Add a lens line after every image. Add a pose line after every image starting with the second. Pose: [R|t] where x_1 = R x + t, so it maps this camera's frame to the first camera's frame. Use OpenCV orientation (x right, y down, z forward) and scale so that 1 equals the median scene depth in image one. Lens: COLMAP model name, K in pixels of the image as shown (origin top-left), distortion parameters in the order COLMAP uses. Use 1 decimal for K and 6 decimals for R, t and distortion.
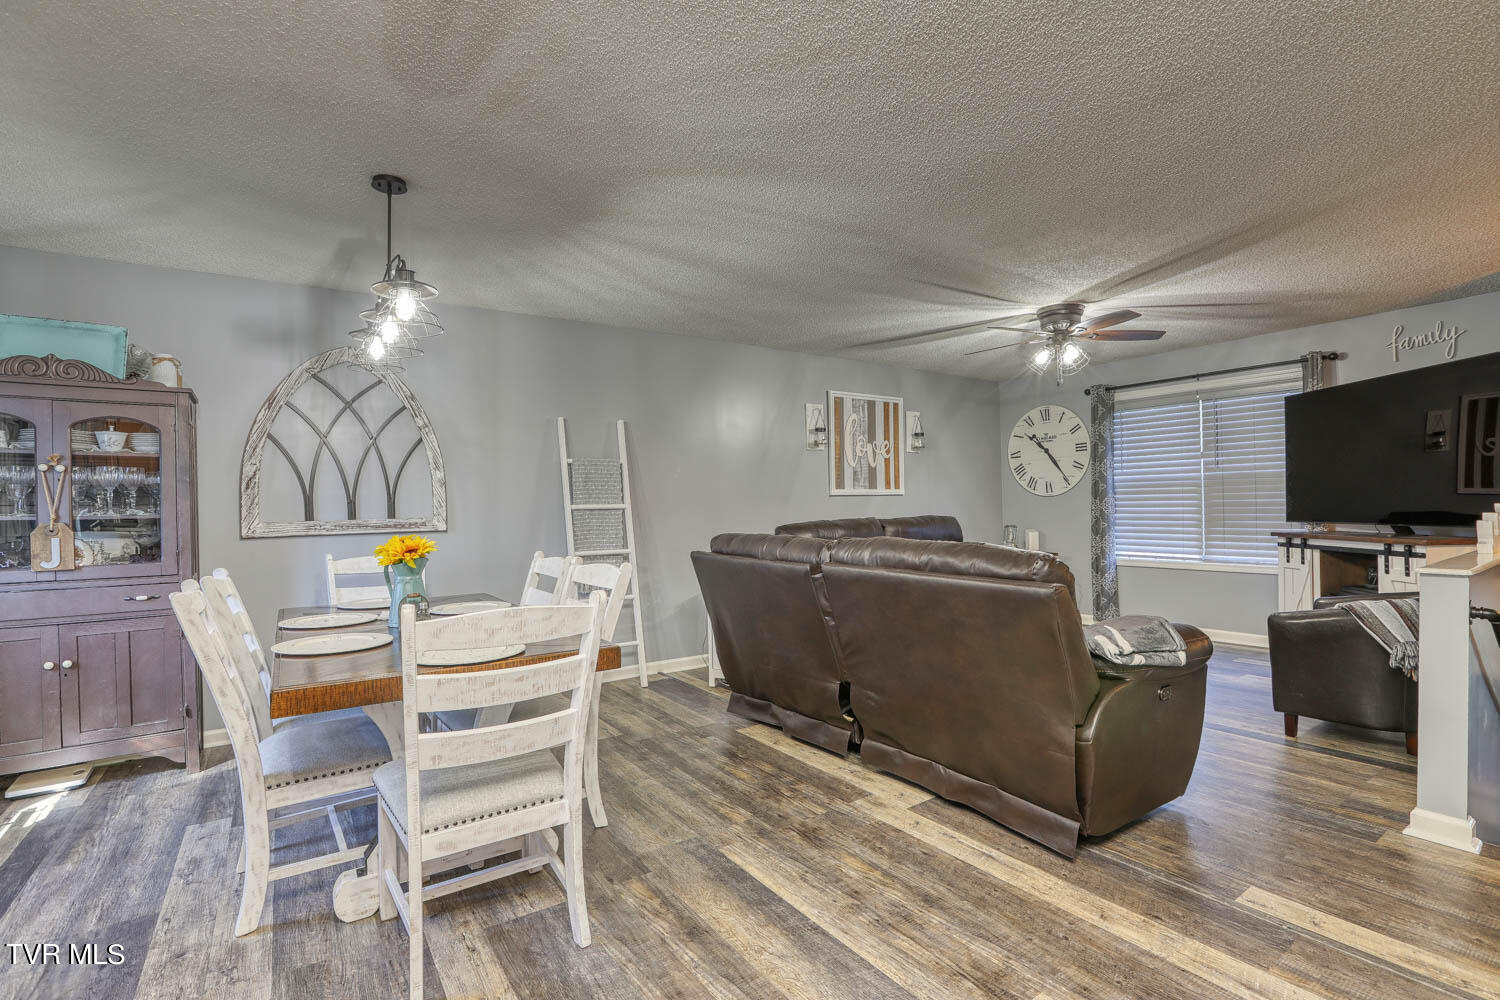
lens RADIAL K [[700.5, 0, 758.1], [0, 700.5, 502.0], [0, 0, 1]] dist [-0.035790, 0.008488]
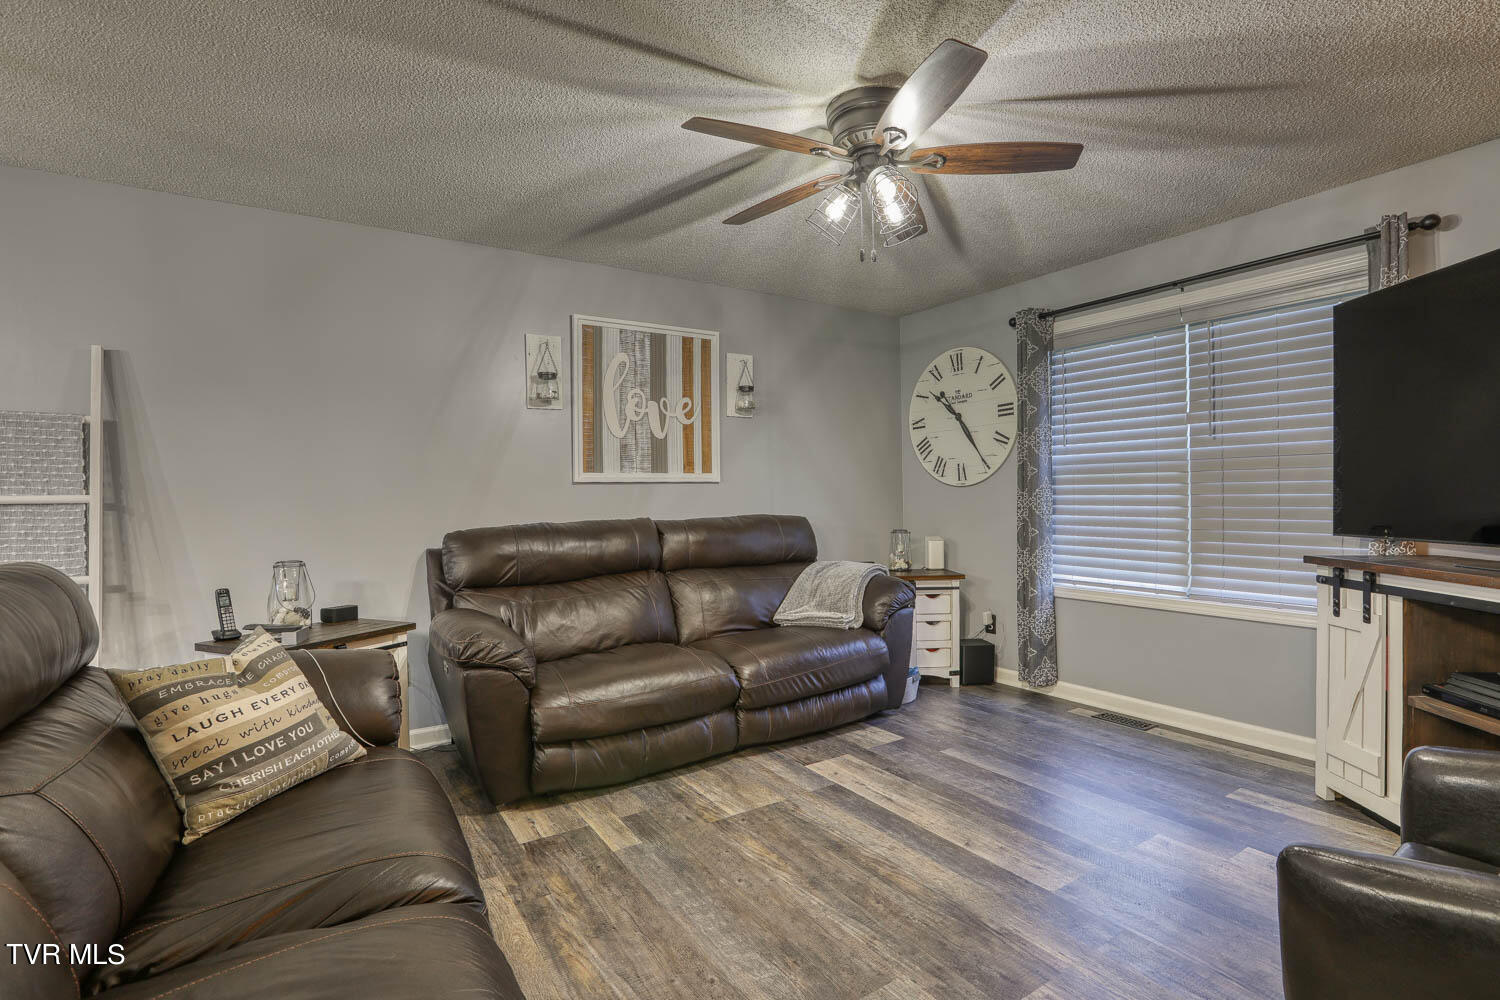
lens RADIAL K [[700.5, 0, 762.0], [0, 700.5, 498.9], [0, 0, 1]] dist [-0.035790, 0.008488]
pose [[0.999312, 0.006871, -0.036453, 0.298755], [-0.006452, 0.999912, 0.011591, -0.003094], [0.036530, -0.011347, 0.999268, 0.393123]]
